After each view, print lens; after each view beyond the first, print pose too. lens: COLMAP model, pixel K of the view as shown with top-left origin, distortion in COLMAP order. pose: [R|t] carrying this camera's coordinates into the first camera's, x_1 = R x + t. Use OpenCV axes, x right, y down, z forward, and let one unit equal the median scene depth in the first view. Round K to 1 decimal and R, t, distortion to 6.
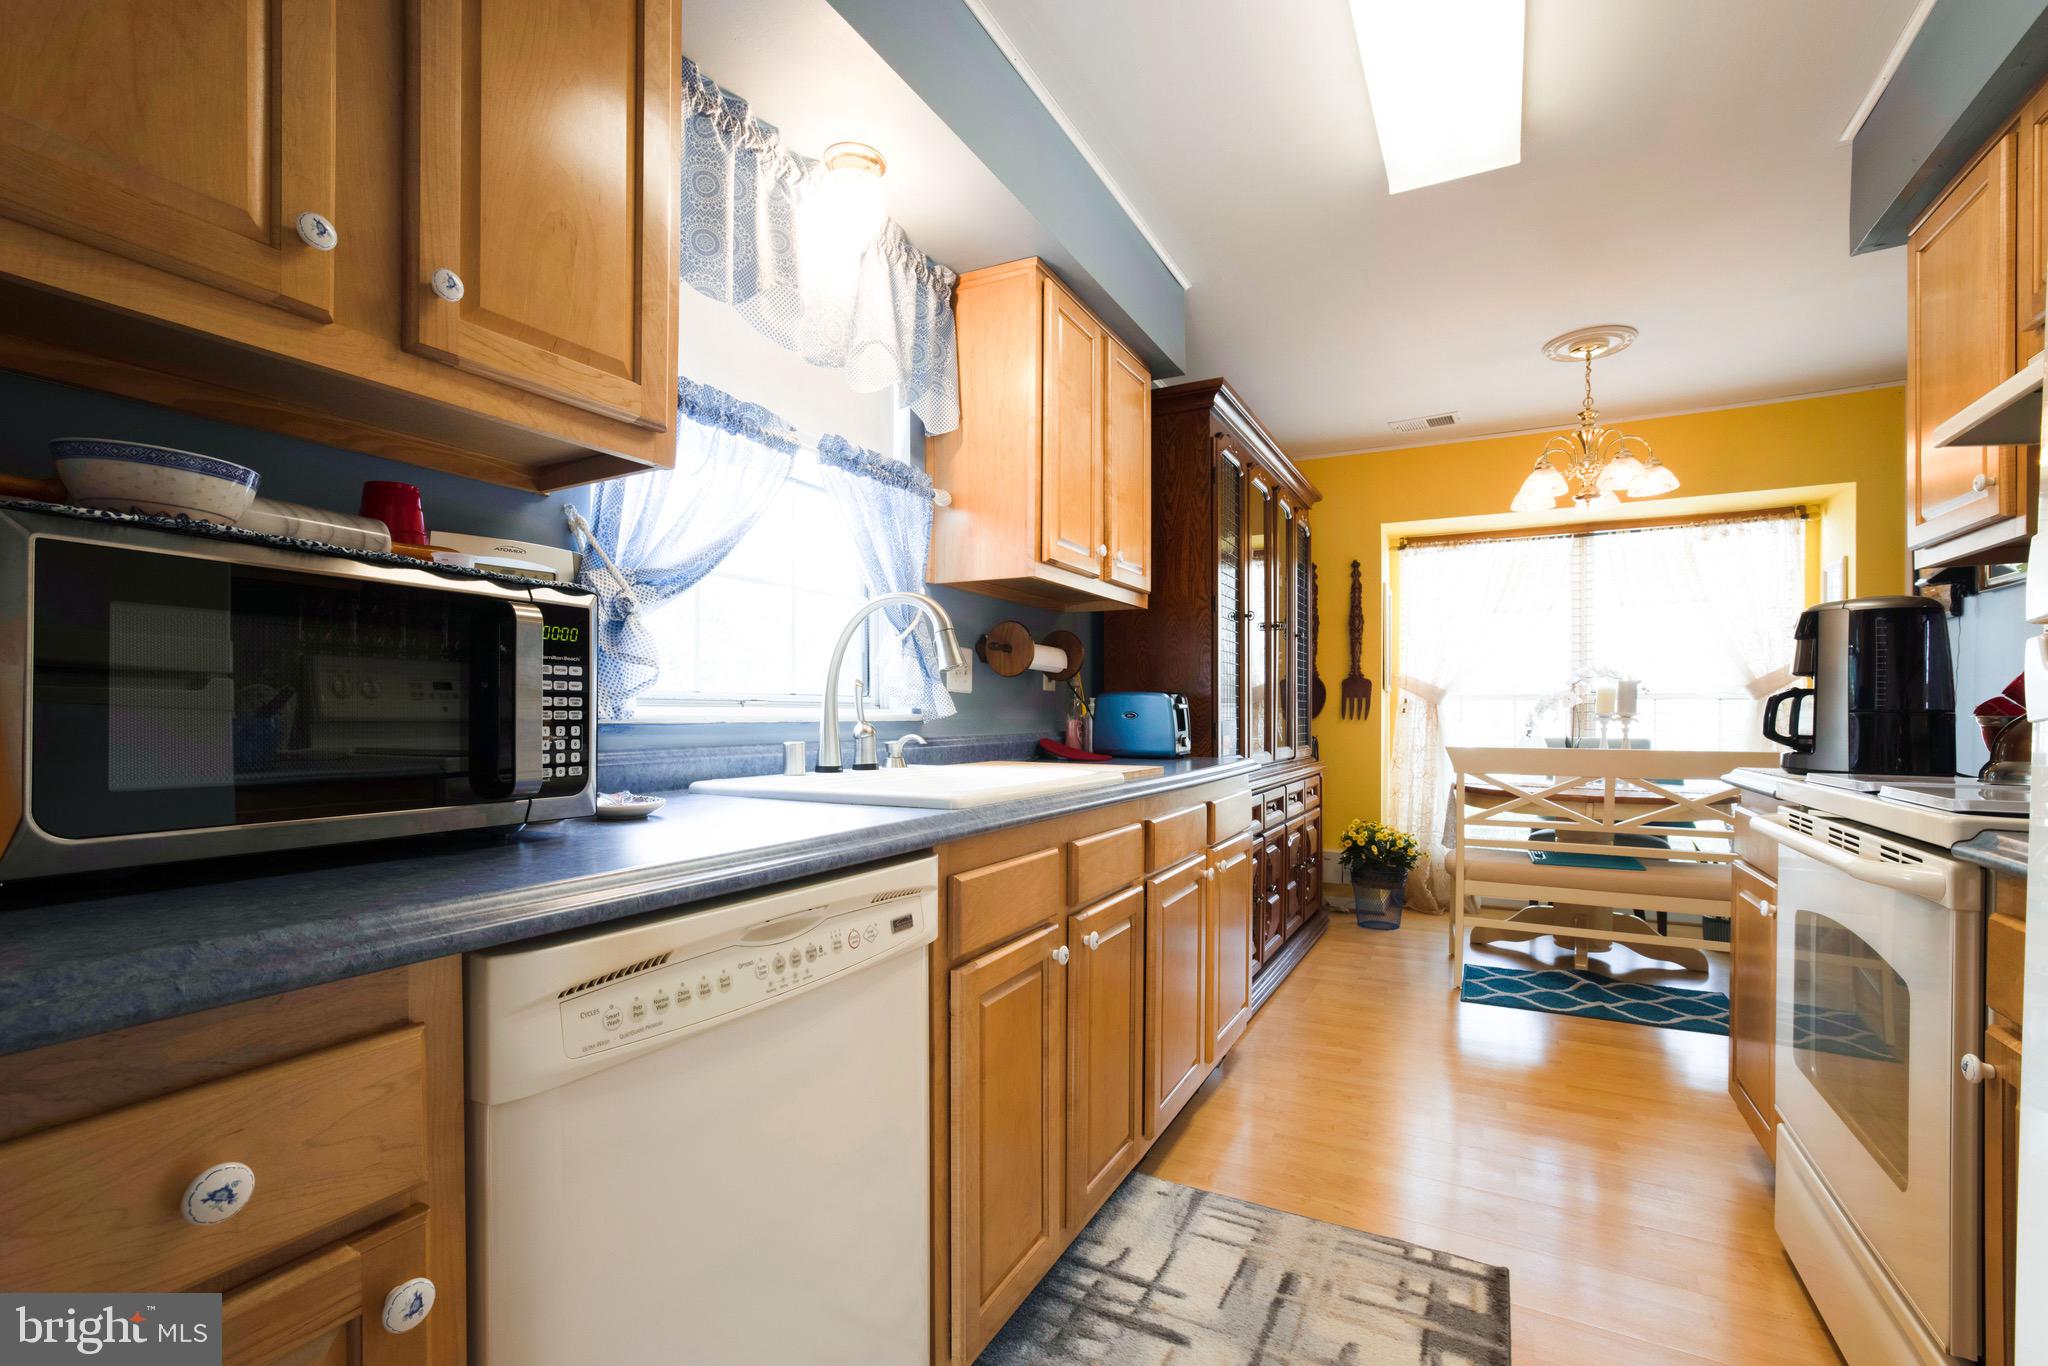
lens RADIAL K [[895.6, 0, 1023.2], [0, 895.6, 712.8], [0, 0, 1]] dist [-0.000594, 0.000037]
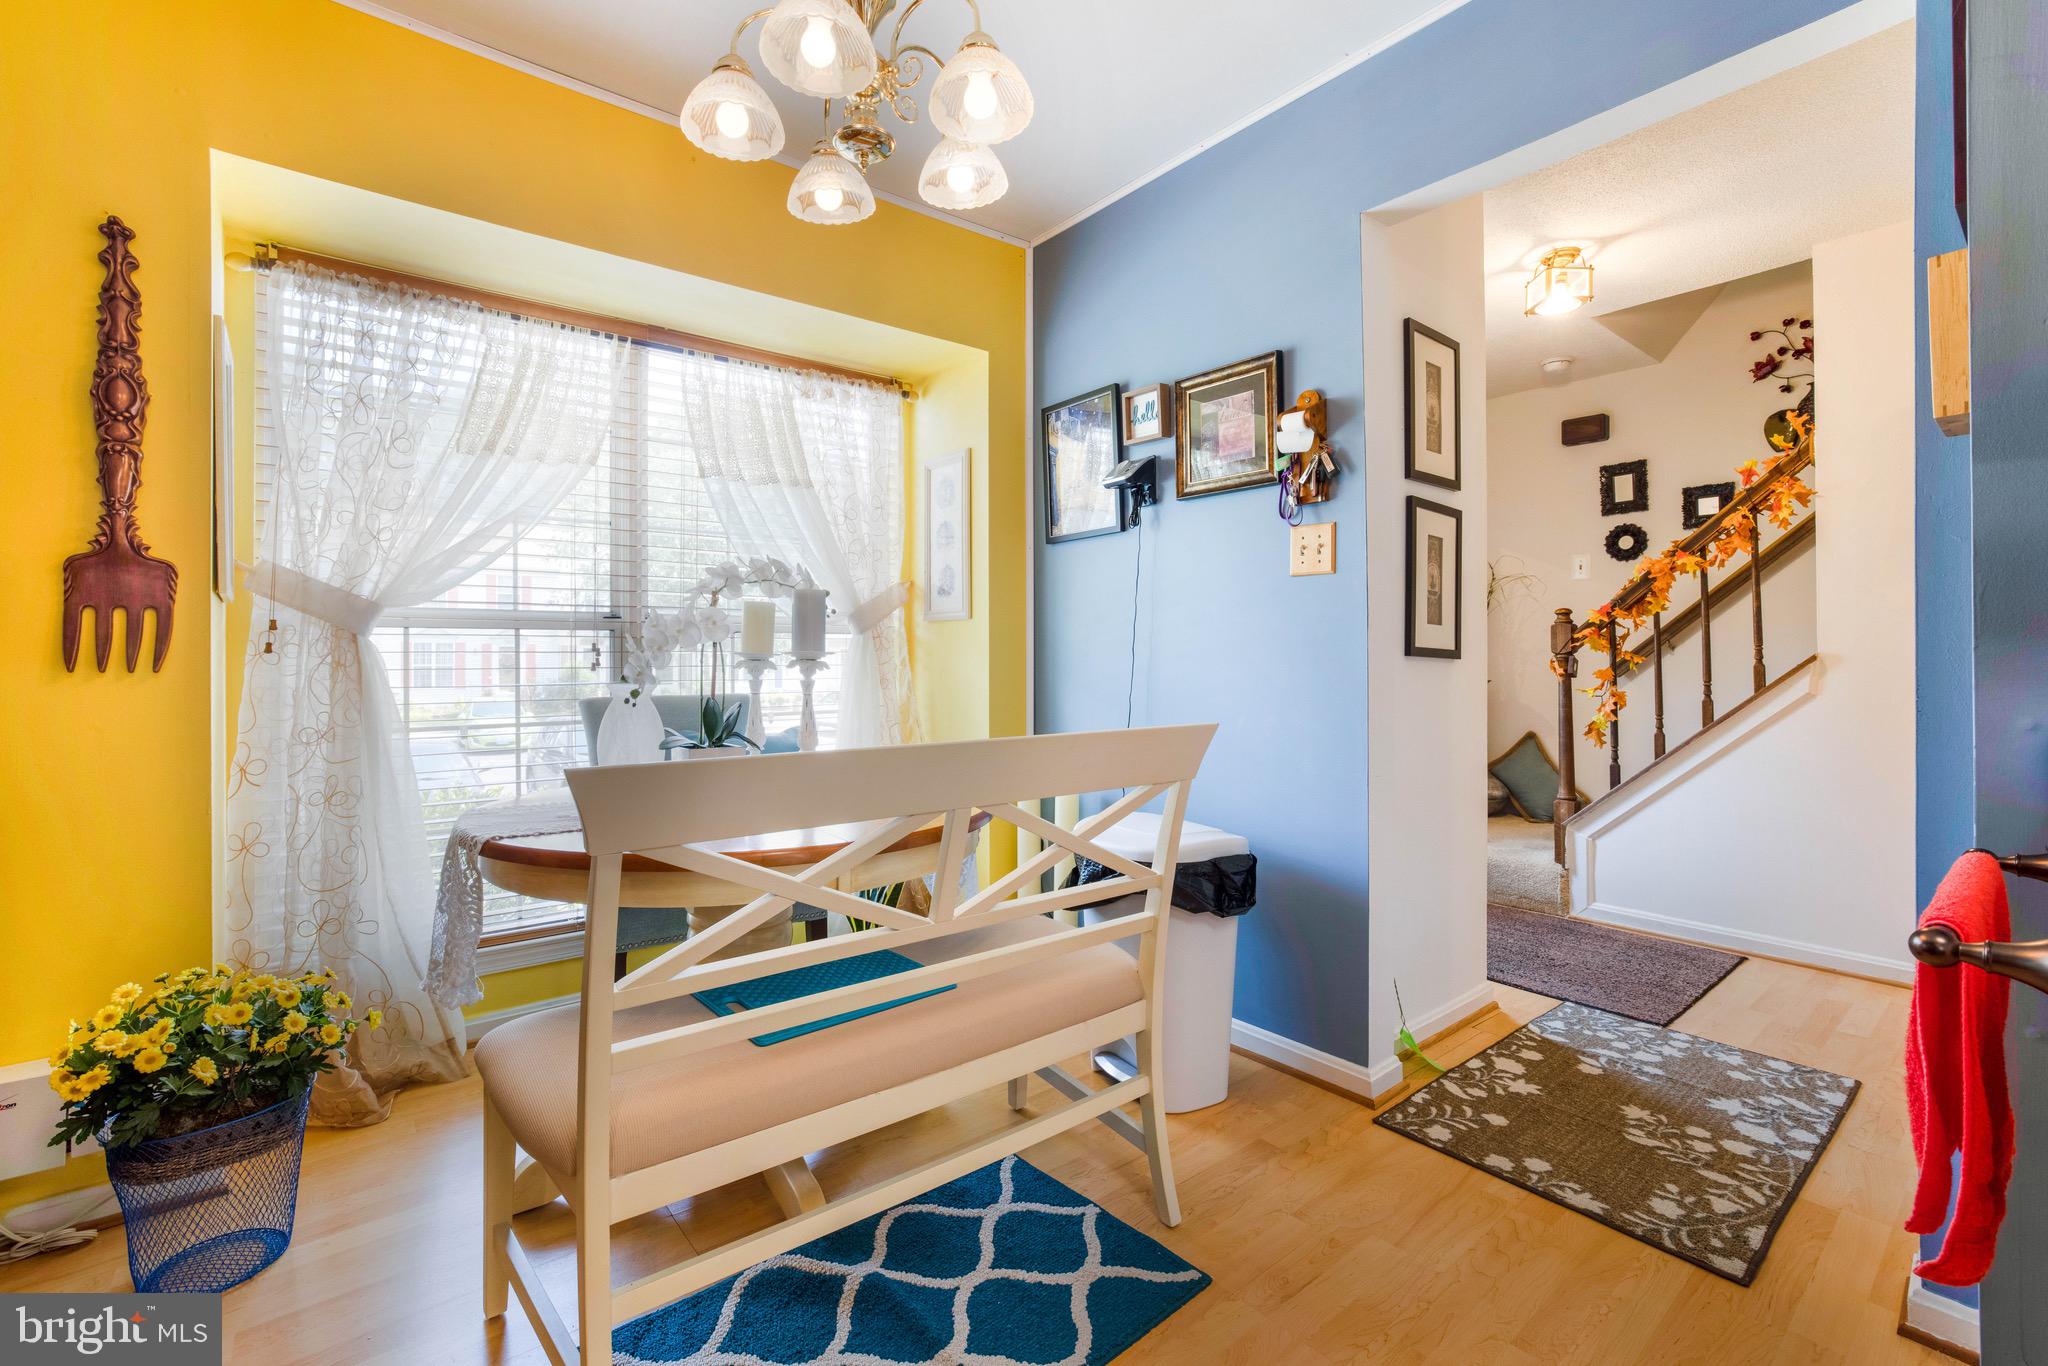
lens RADIAL K [[884.4, 0, 1030.9], [0, 884.4, 652.4], [0, 0, 1]] dist [-0.001954, -0.000080]
pose [[0.391782, -0.003725, 0.920051, 0.210712], [0.004385, 0.999988, 0.002182, 0.000410], [-0.920048, 0.003180, 0.391793, 0.585228]]
